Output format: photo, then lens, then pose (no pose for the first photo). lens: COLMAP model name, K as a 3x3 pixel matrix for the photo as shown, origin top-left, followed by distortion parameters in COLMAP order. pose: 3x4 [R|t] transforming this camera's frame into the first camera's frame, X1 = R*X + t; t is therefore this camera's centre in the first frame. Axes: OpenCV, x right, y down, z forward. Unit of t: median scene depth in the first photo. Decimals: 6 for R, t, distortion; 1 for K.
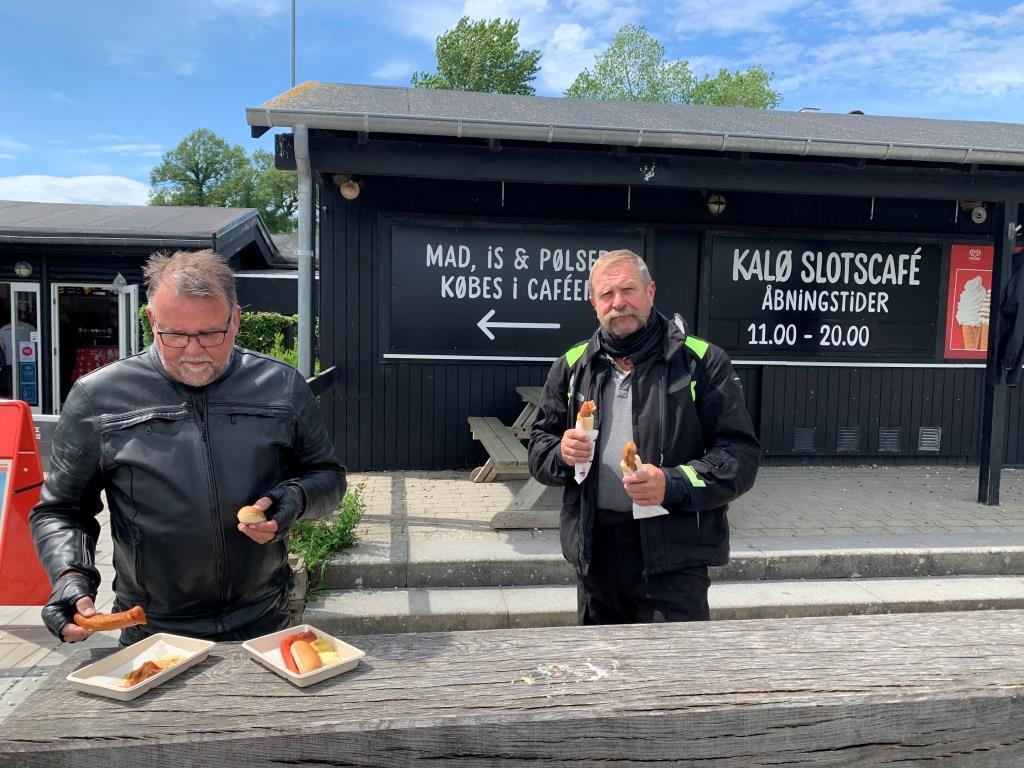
lens RADIAL K [[774.7, 0, 512.0], [0, 774.7, 384.0], [0, 0, 1]] dist [0.108243, -0.227064]
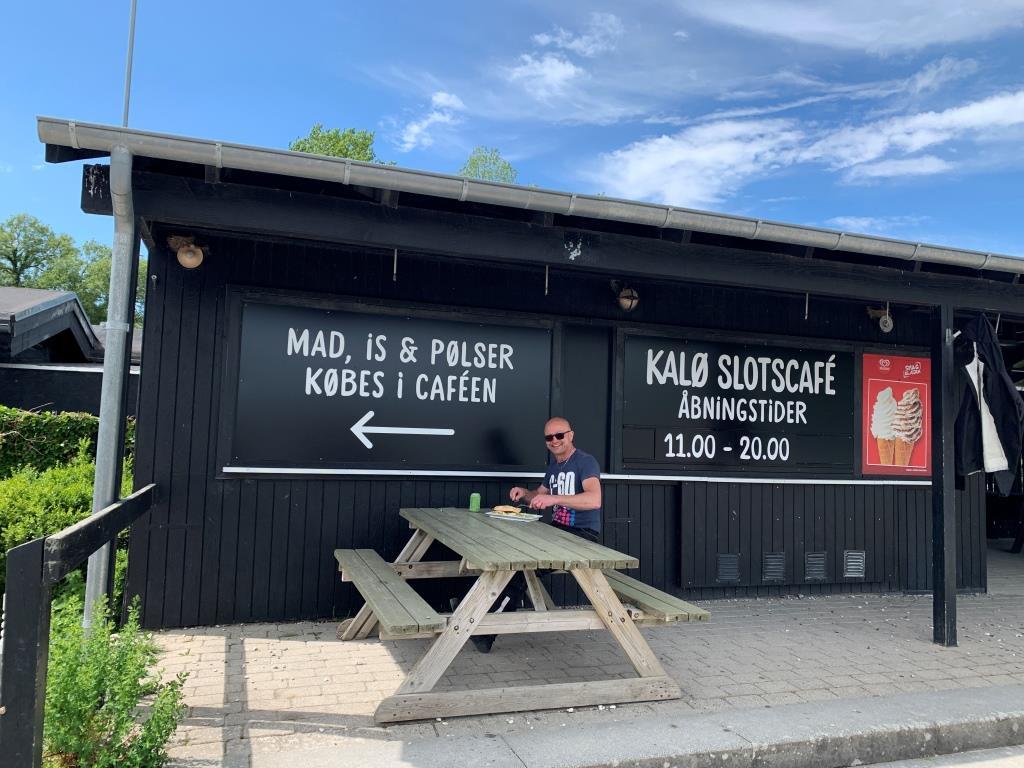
lens RADIAL K [[778.5, 0, 515.1], [0, 778.5, 379.7], [0, 0, 1]] dist [0.074970, -0.100381]
pose [[0.981000, 0.026471, 0.192194, -0.033282], [0.001105, 0.989870, -0.141974, -0.012604], [-0.194005, 0.139489, 0.971033, 0.174495]]
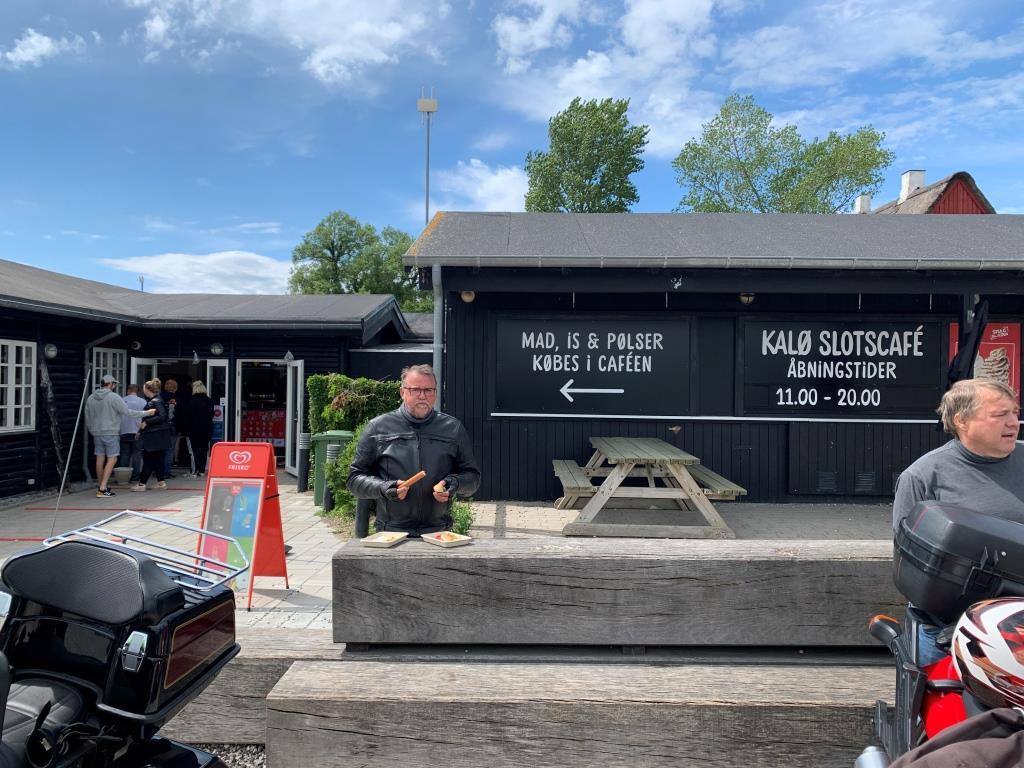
lens RADIAL K [[778.5, 0, 515.1], [0, 778.5, 379.7], [0, 0, 1]] dist [0.074970, -0.100381]
pose [[0.989629, -0.010167, -0.143287, 0.066876], [-0.001705, 0.996590, -0.082493, 0.014310], [0.143637, 0.081882, 0.986237, -0.314080]]
